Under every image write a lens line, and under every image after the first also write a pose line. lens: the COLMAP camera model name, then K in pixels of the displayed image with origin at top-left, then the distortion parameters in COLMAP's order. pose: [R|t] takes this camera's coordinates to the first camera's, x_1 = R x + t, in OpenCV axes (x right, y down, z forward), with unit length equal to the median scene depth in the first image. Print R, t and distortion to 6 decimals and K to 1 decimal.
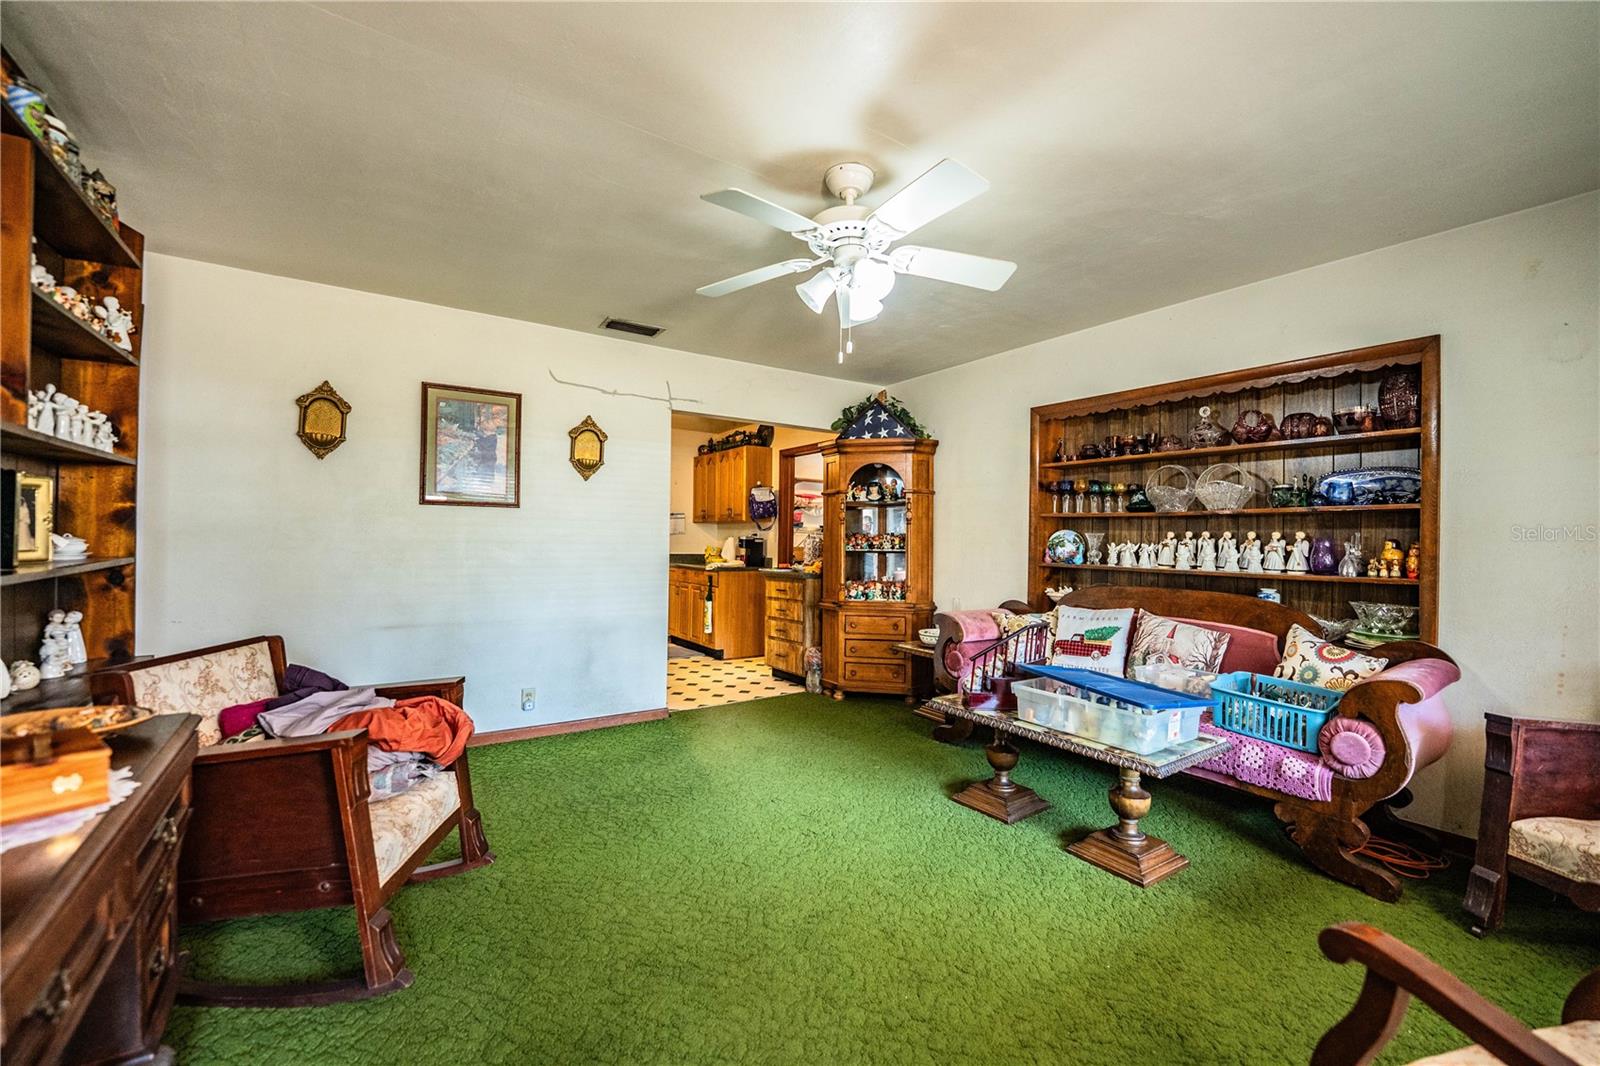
lens RADIAL K [[652.7, 0, 793.0], [0, 652.7, 548.0], [0, 0, 1]] dist [-0.024695, 0.002166]
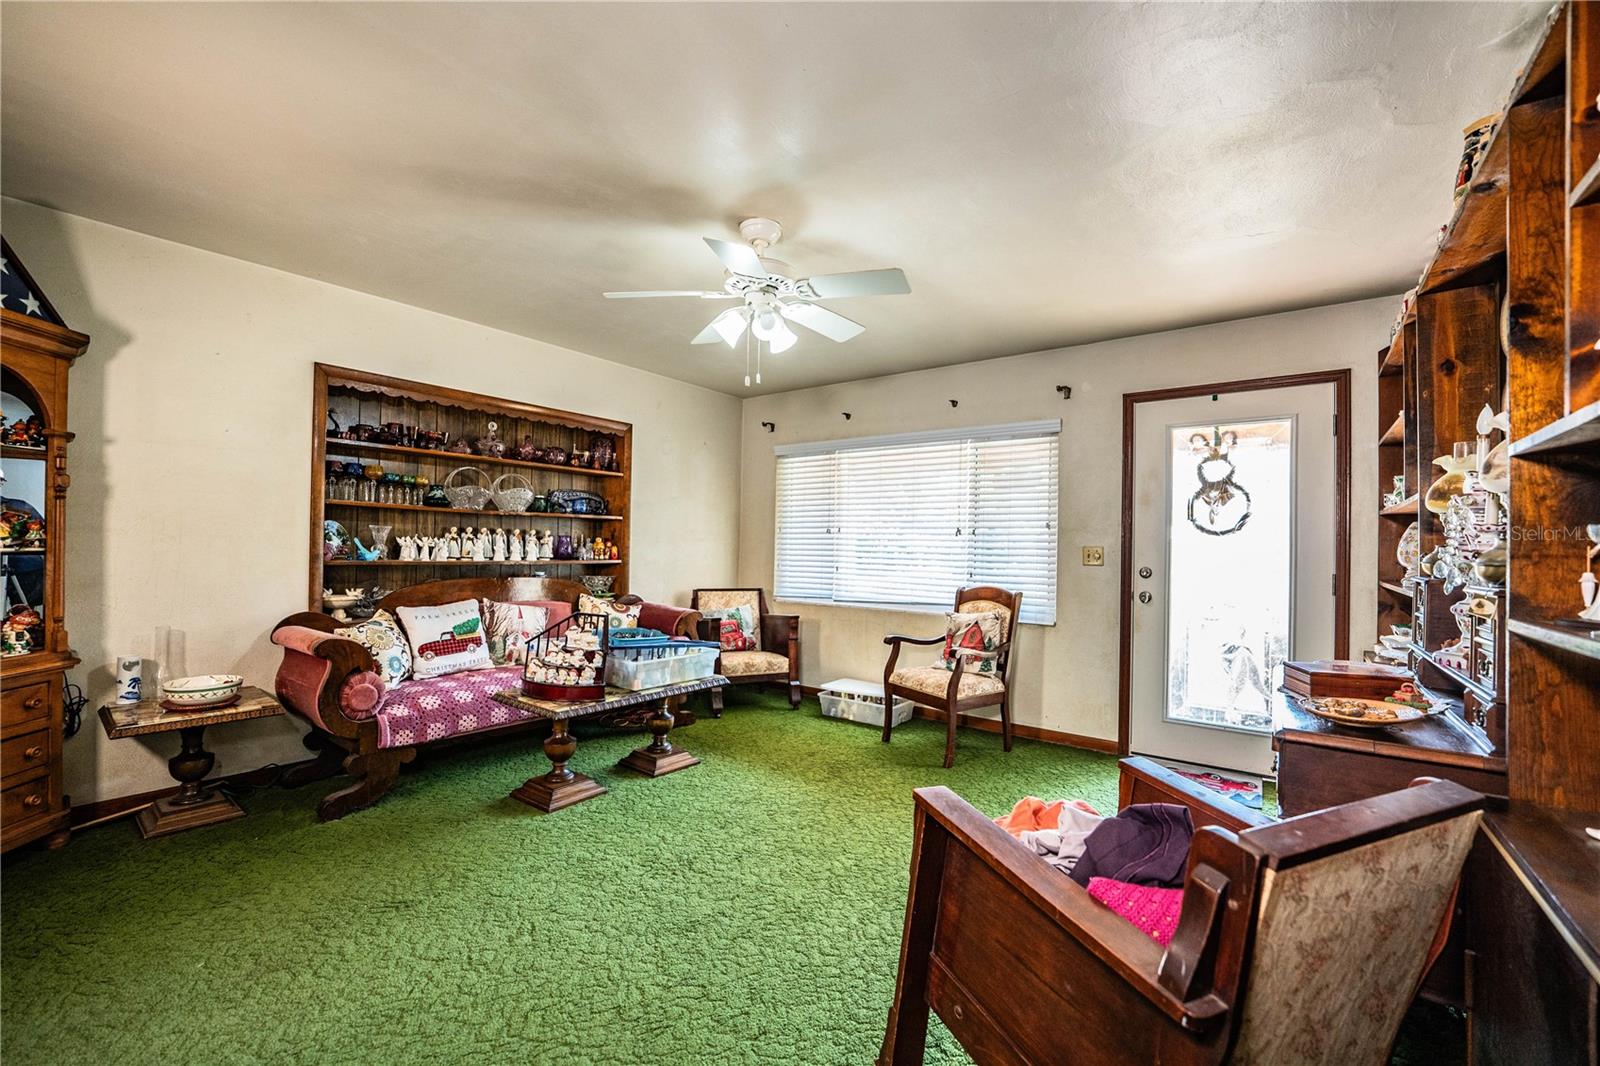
lens RADIAL K [[652.7, 0, 801.1], [0, 652.7, 534.8], [0, 0, 1]] dist [-0.024695, 0.002166]
pose [[-0.323317, -0.007700, 0.946259, -0.641163], [-0.012668, 0.999913, 0.003808, -0.023362], [-0.946206, -0.010756, -0.323386, 0.805038]]
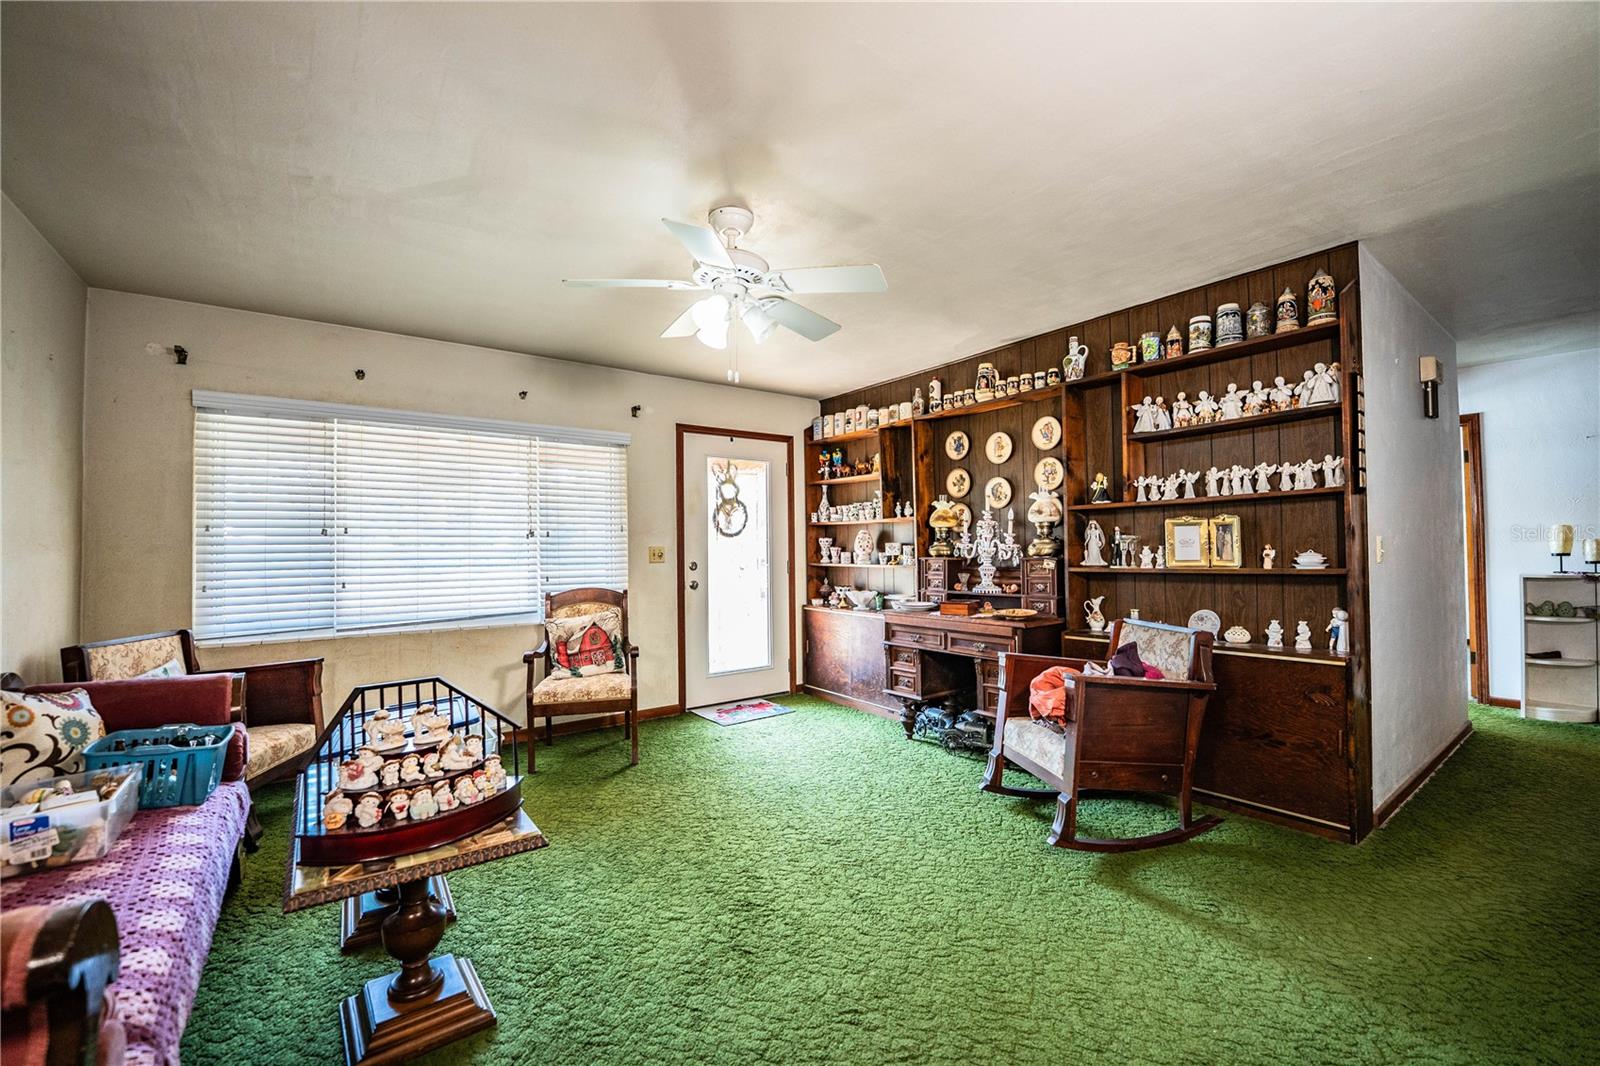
lens RADIAL K [[652.7, 0, 806.1], [0, 652.7, 526.4], [0, 0, 1]] dist [-0.024695, 0.002166]
pose [[-0.998844, -0.007382, -0.047496, 0.005581], [-0.006390, 0.999759, -0.021002, -0.020430], [0.047640, -0.020675, -0.998651, 1.307850]]
